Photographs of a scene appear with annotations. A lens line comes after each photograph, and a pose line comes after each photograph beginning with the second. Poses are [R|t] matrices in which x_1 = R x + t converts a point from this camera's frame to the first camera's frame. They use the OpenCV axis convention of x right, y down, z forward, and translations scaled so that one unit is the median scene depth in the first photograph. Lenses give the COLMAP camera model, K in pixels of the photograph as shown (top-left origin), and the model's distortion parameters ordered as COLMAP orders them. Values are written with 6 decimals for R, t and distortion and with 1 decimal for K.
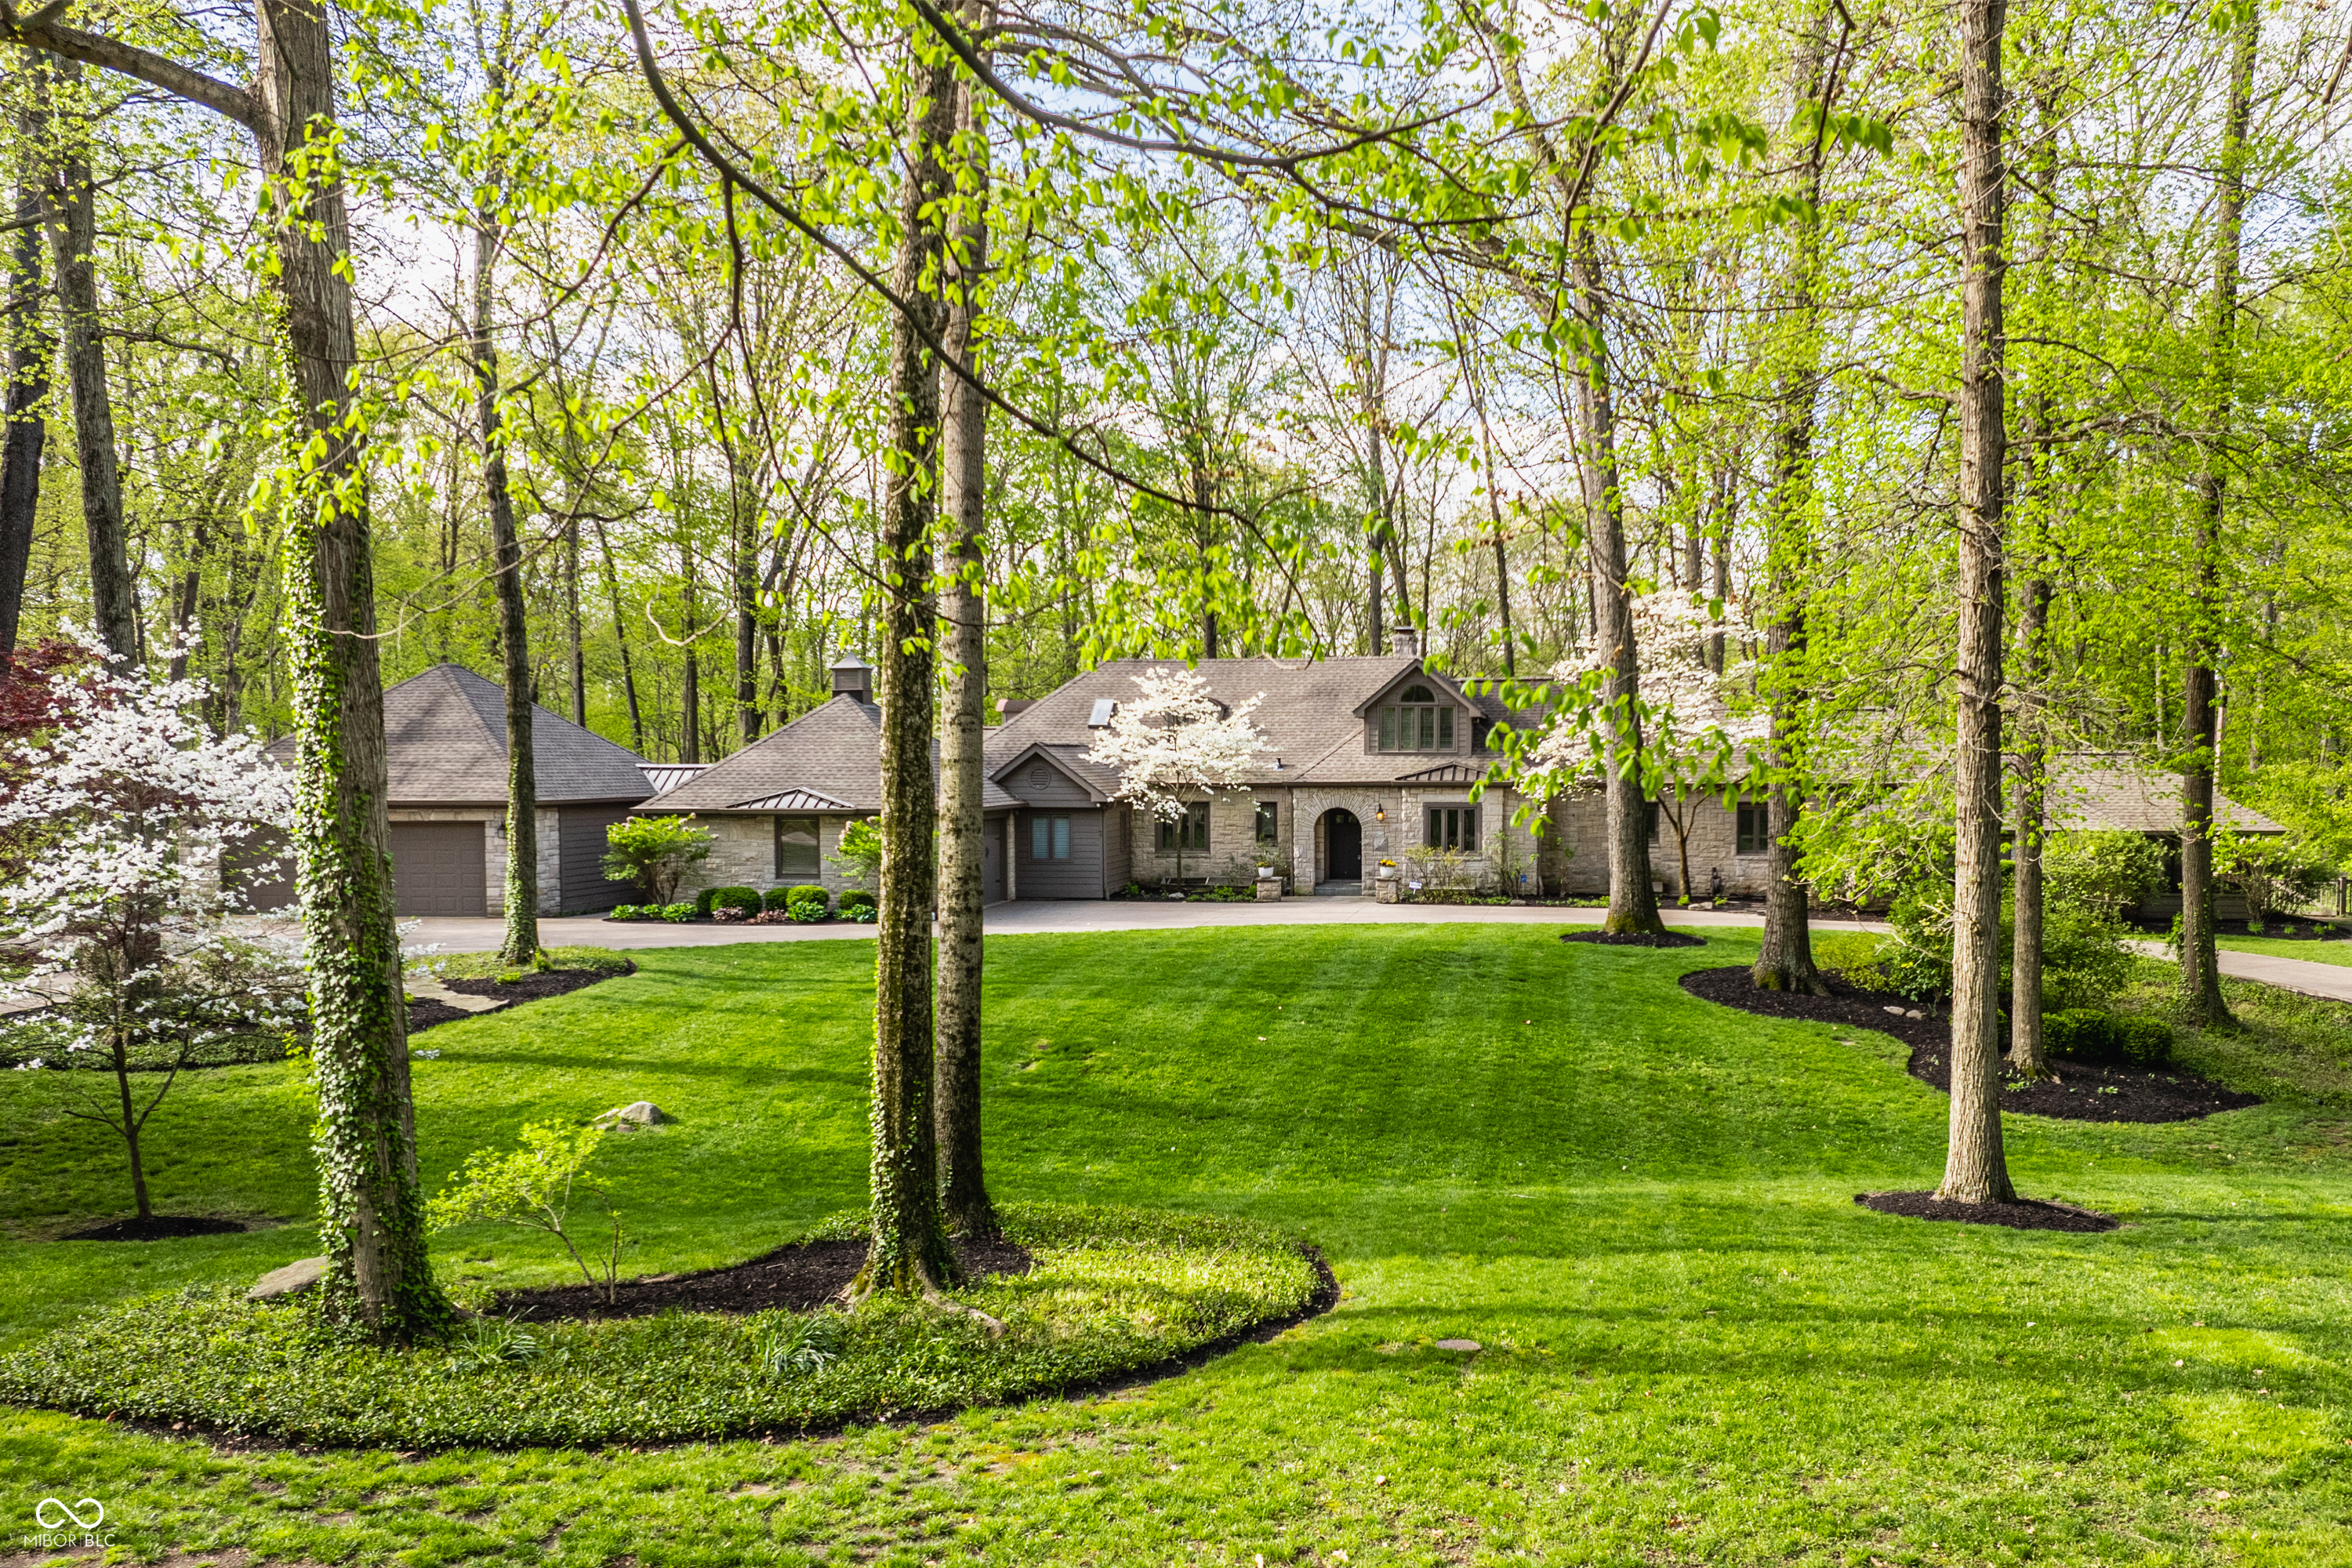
lens RADIAL K [[1950.5, 0, 1178.0], [0, 1950.5, 785.9], [0, 0, 1]] dist [0.005581, -0.004378]
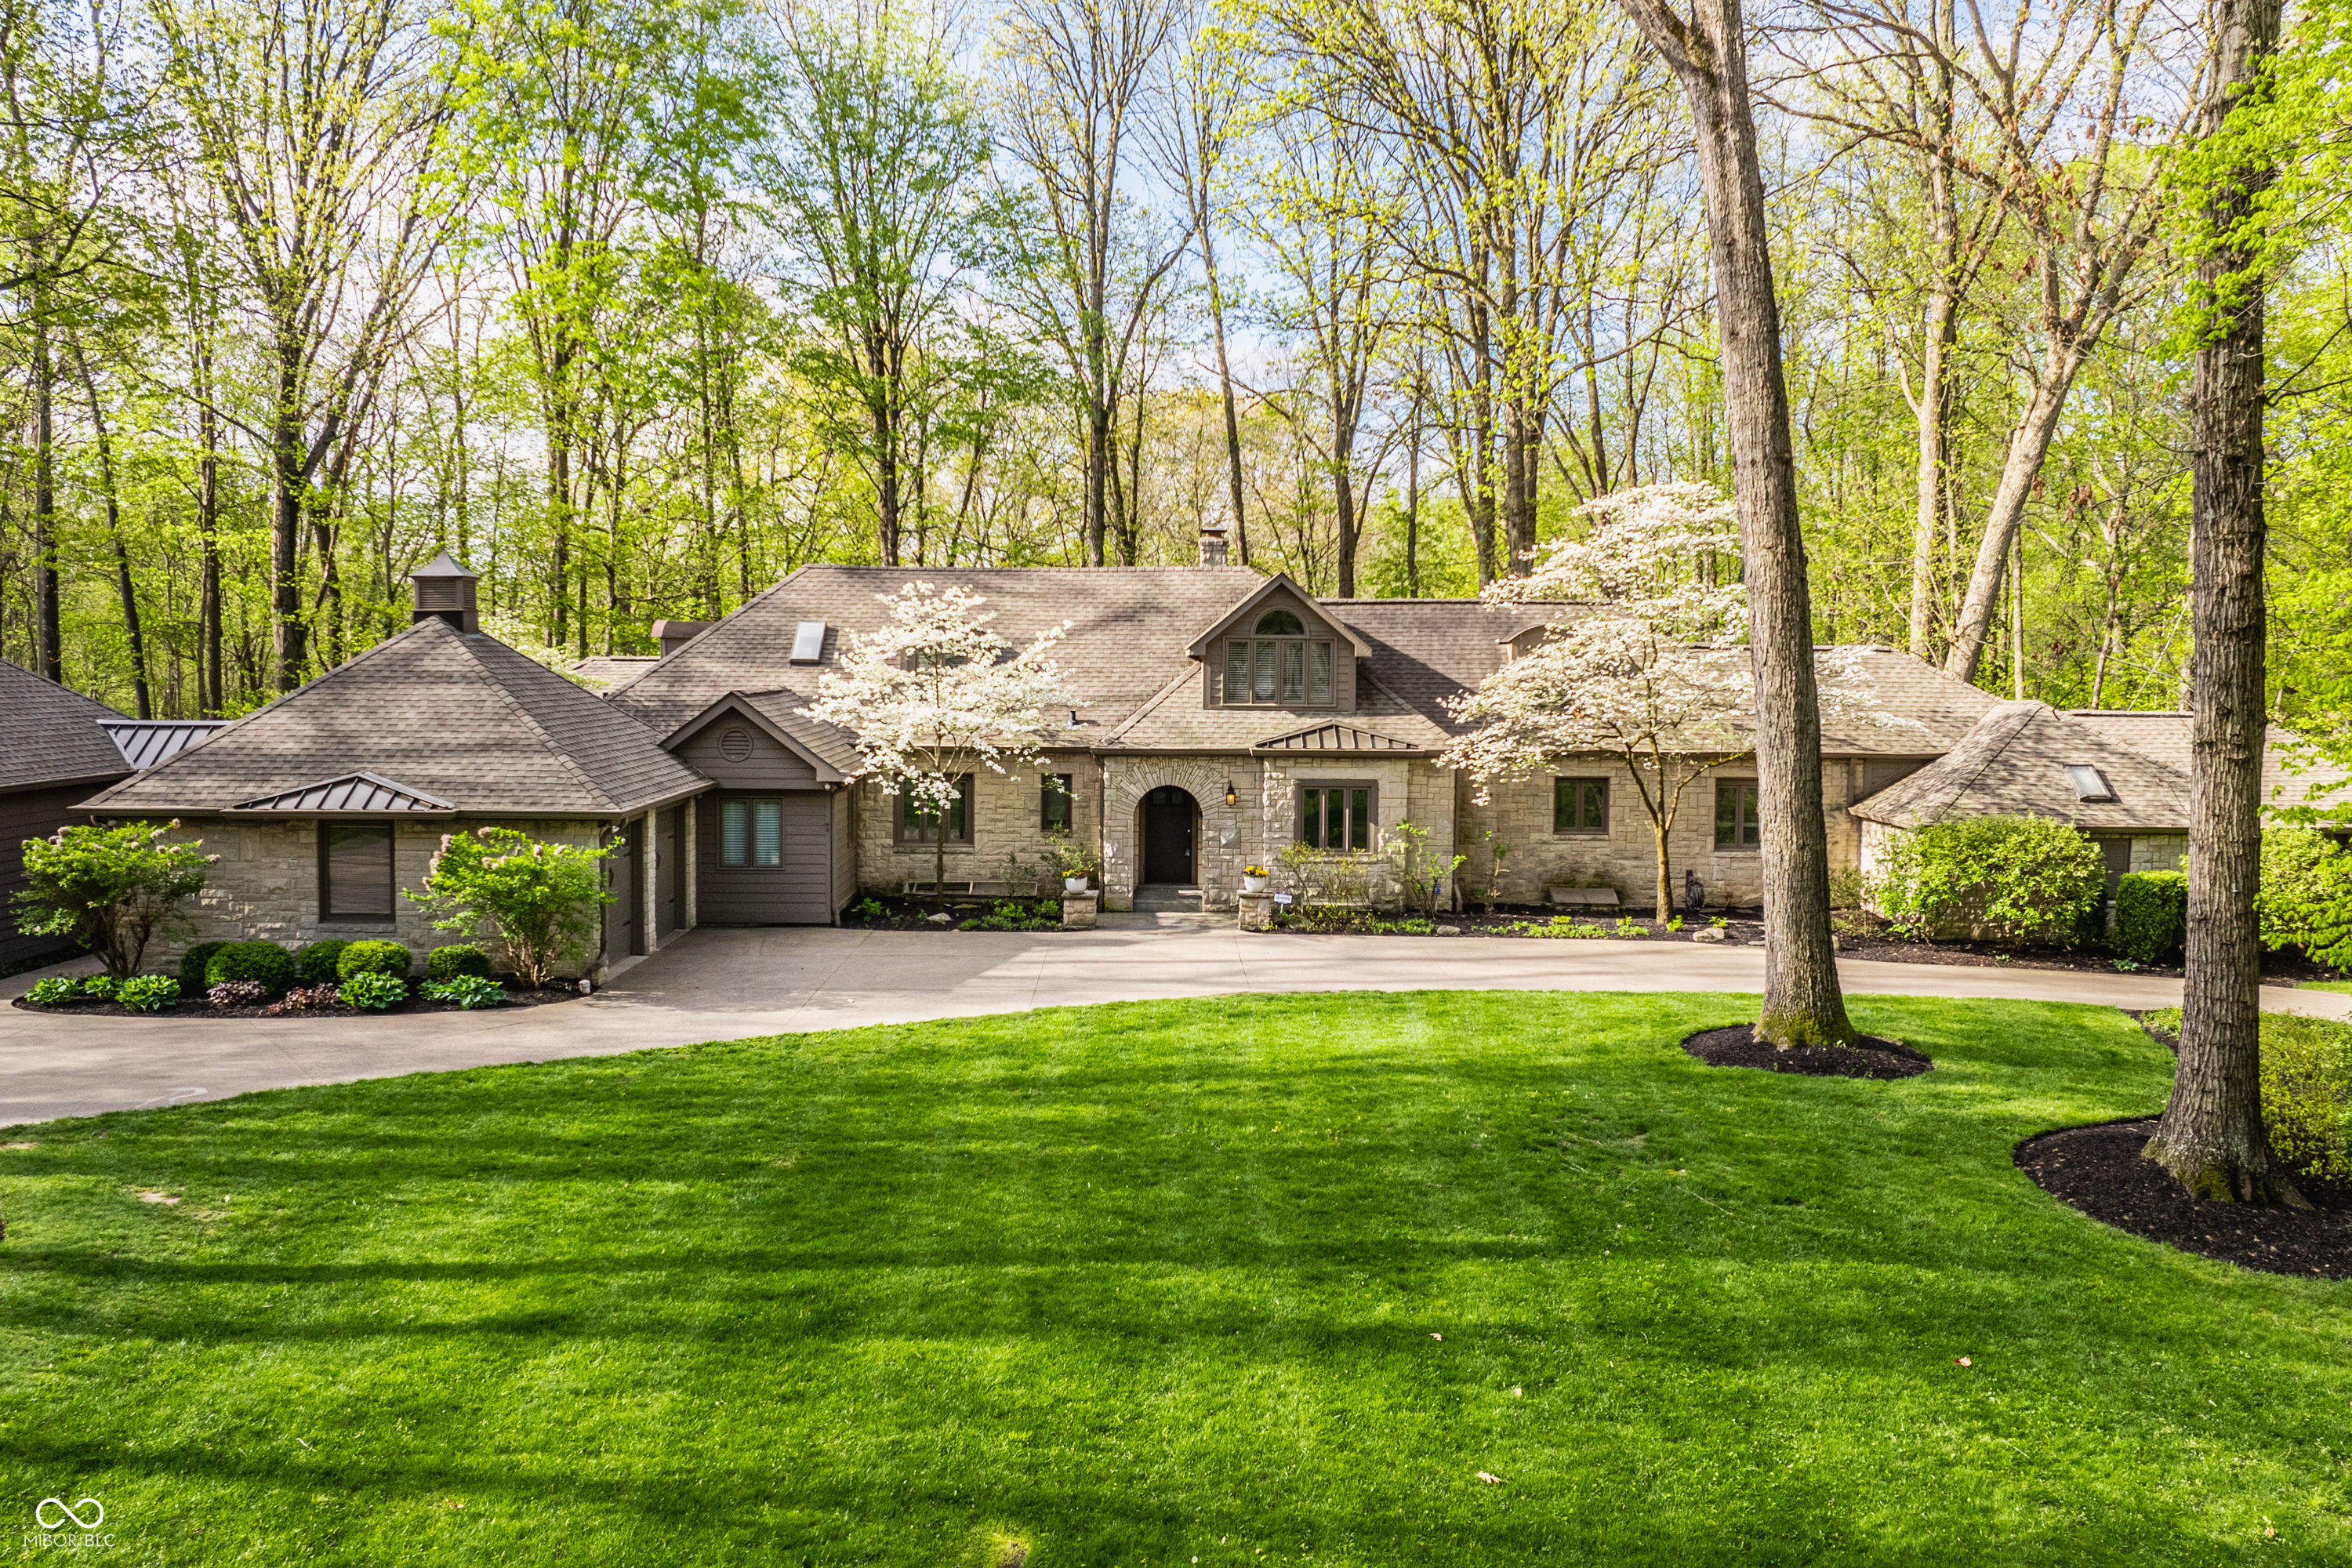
lens RADIAL K [[2107.3, 0, 1131.8], [0, 2107.3, 706.2], [0, 0, 1]] dist [-0.027332, -0.021575]
pose [[0.986810, 0.004351, 0.161825, -0.053408], [-0.005014, 0.999981, 0.003688, -0.020306], [-0.161806, -0.004451, 0.986813, 0.269102]]
